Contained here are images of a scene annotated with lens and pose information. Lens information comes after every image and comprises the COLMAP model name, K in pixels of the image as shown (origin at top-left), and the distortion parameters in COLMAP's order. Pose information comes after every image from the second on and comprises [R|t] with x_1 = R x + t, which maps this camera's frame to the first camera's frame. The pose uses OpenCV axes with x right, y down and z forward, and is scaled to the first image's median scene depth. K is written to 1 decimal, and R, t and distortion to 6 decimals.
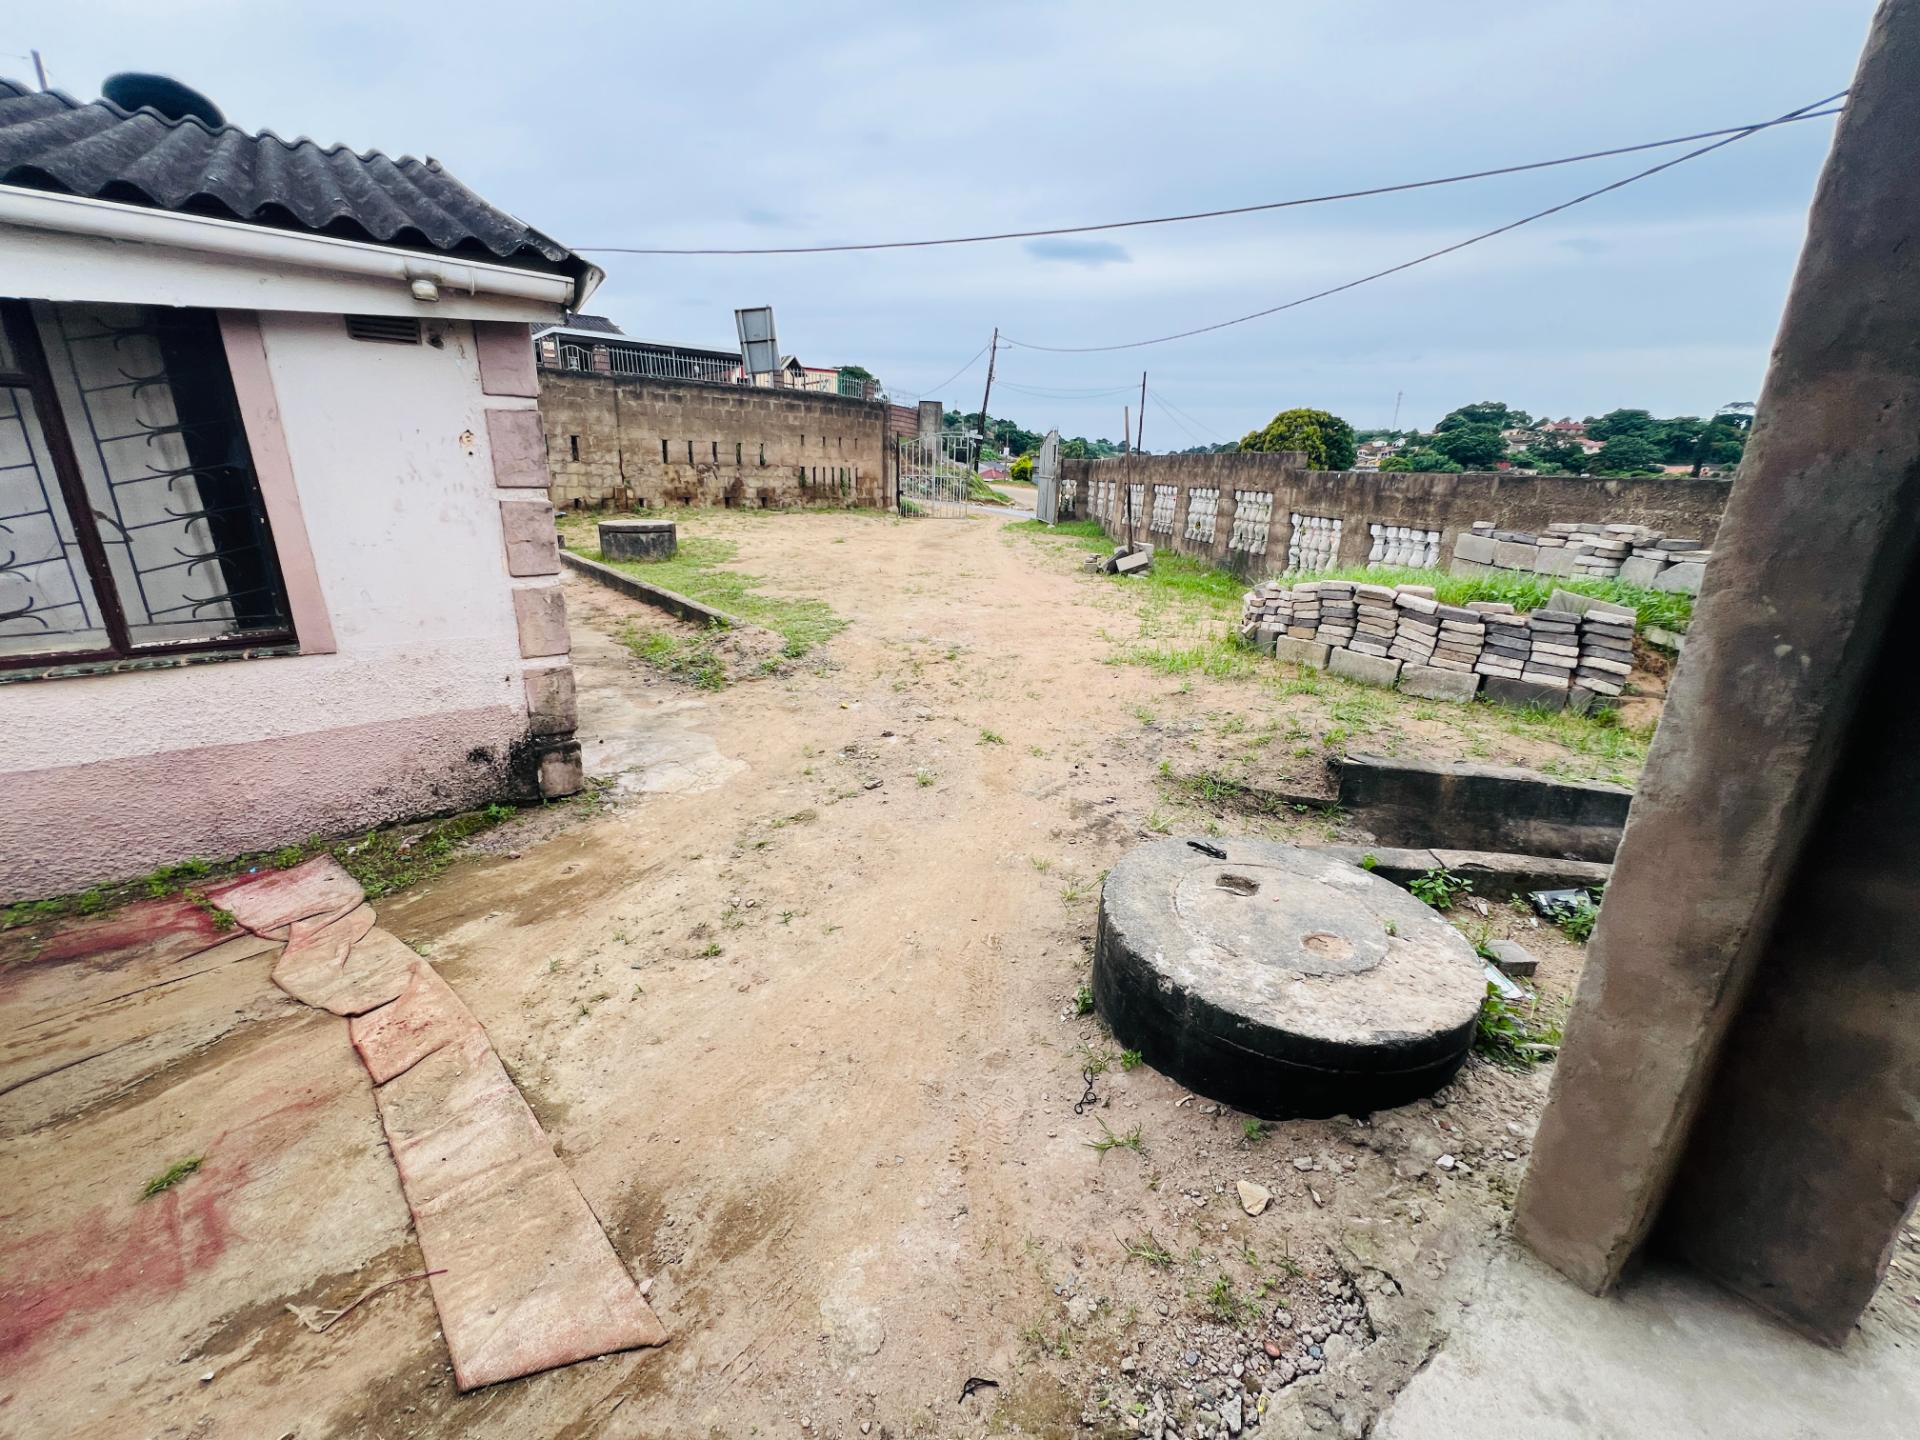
lens RADIAL K [[767.6, 0, 959.7], [0, 767.6, 713.0], [0, 0, 1]] dist [-0.004613, 0.001375]
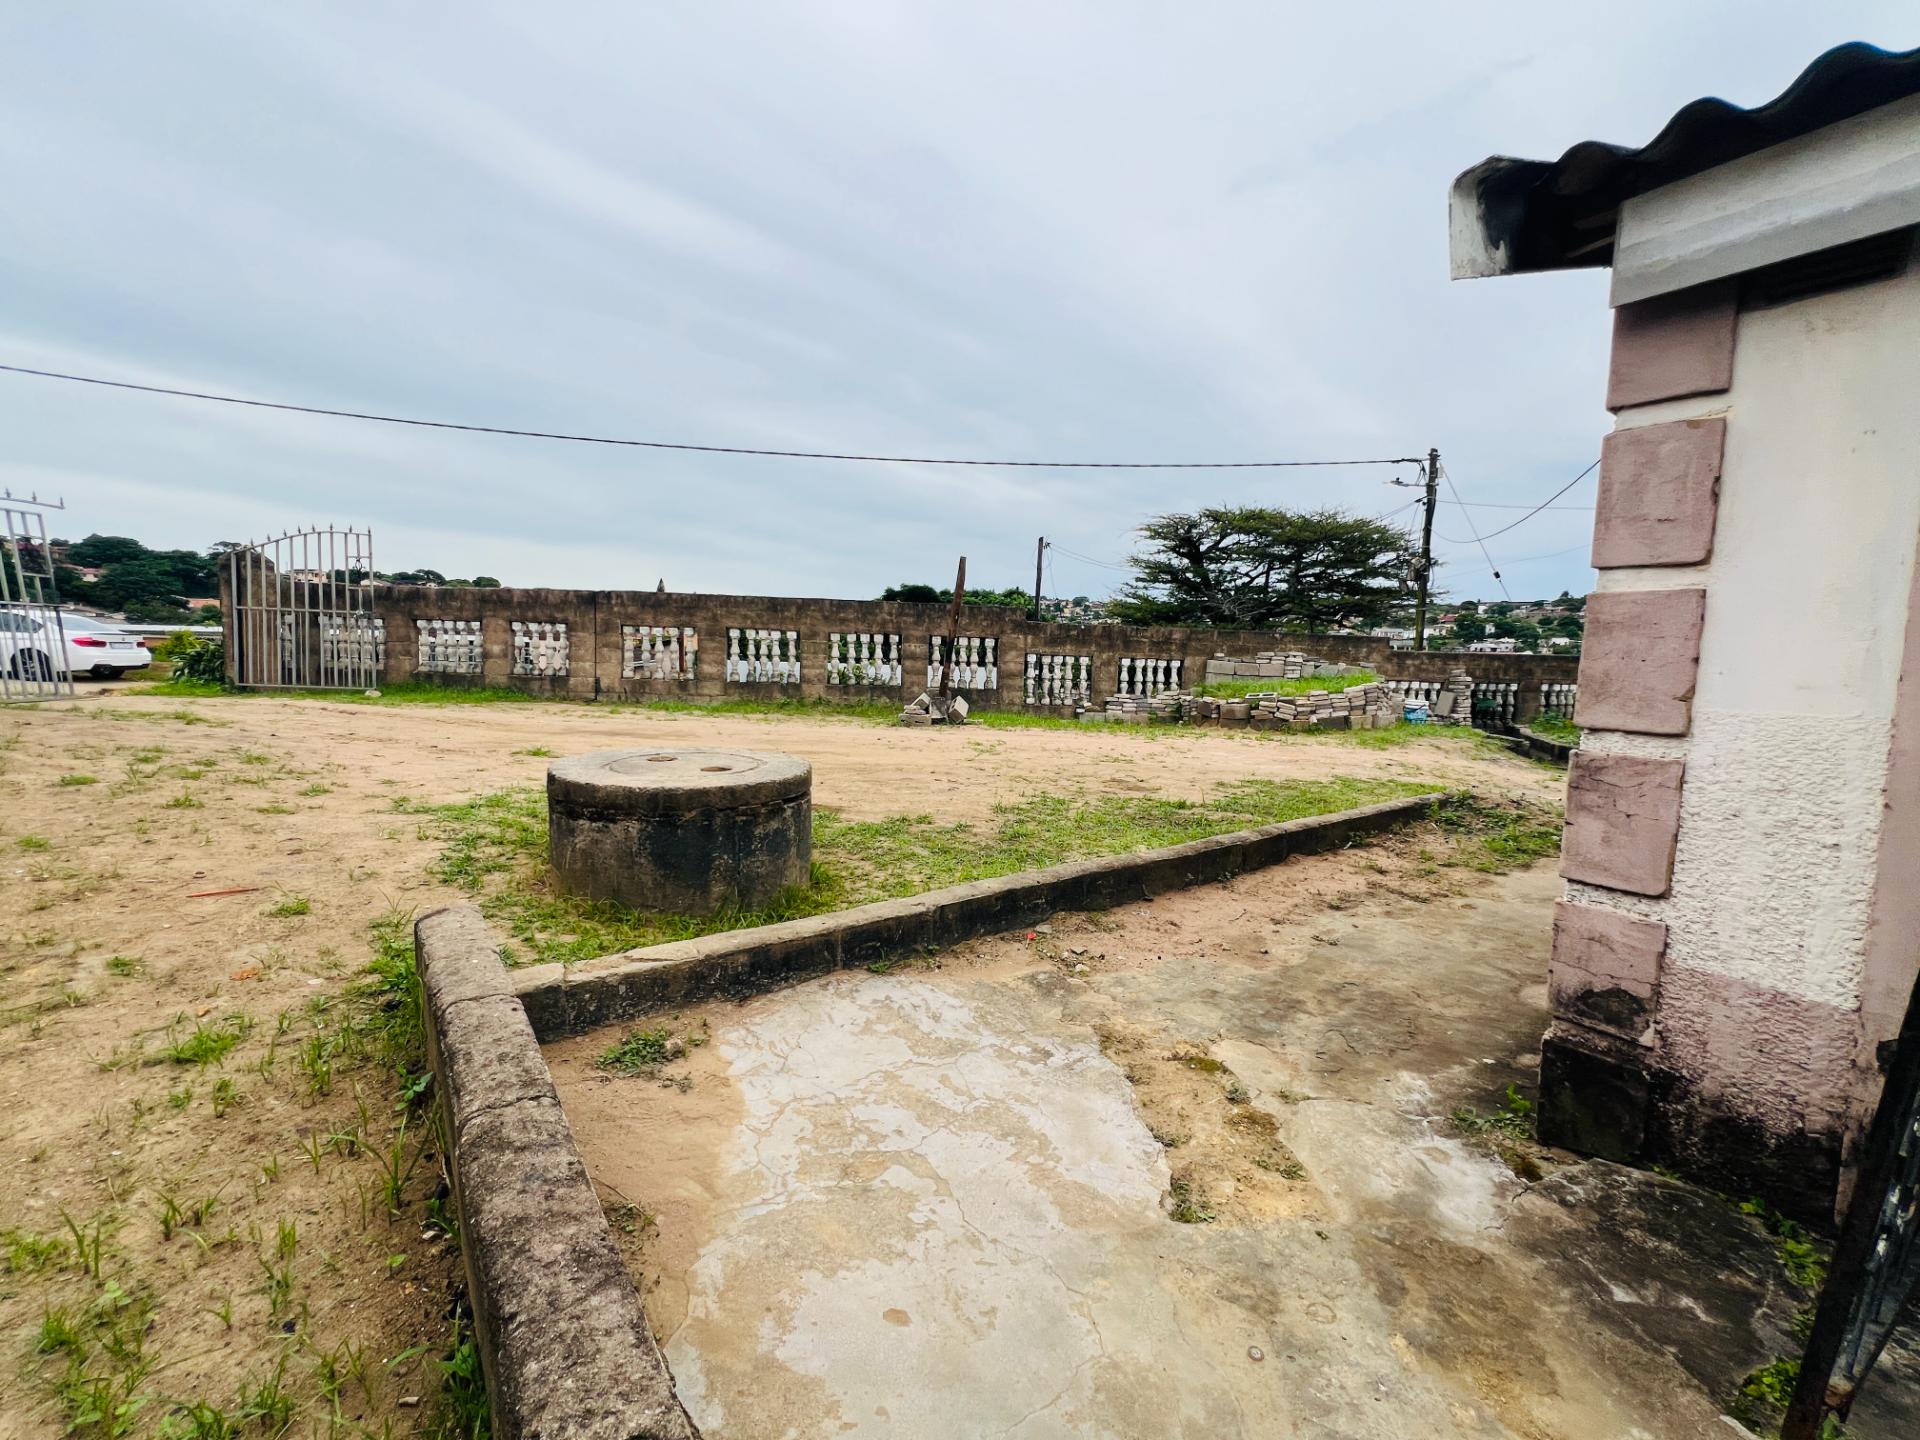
lens RADIAL K [[767.6, 0, 955.3], [0, 767.6, 716.5], [0, 0, 1]] dist [-0.004613, 0.001375]
pose [[0.038350, -0.115518, 0.992565, -0.647000], [0.272992, 0.956721, 0.100799, -0.245762], [-0.961252, 0.267097, 0.068226, 0.806088]]
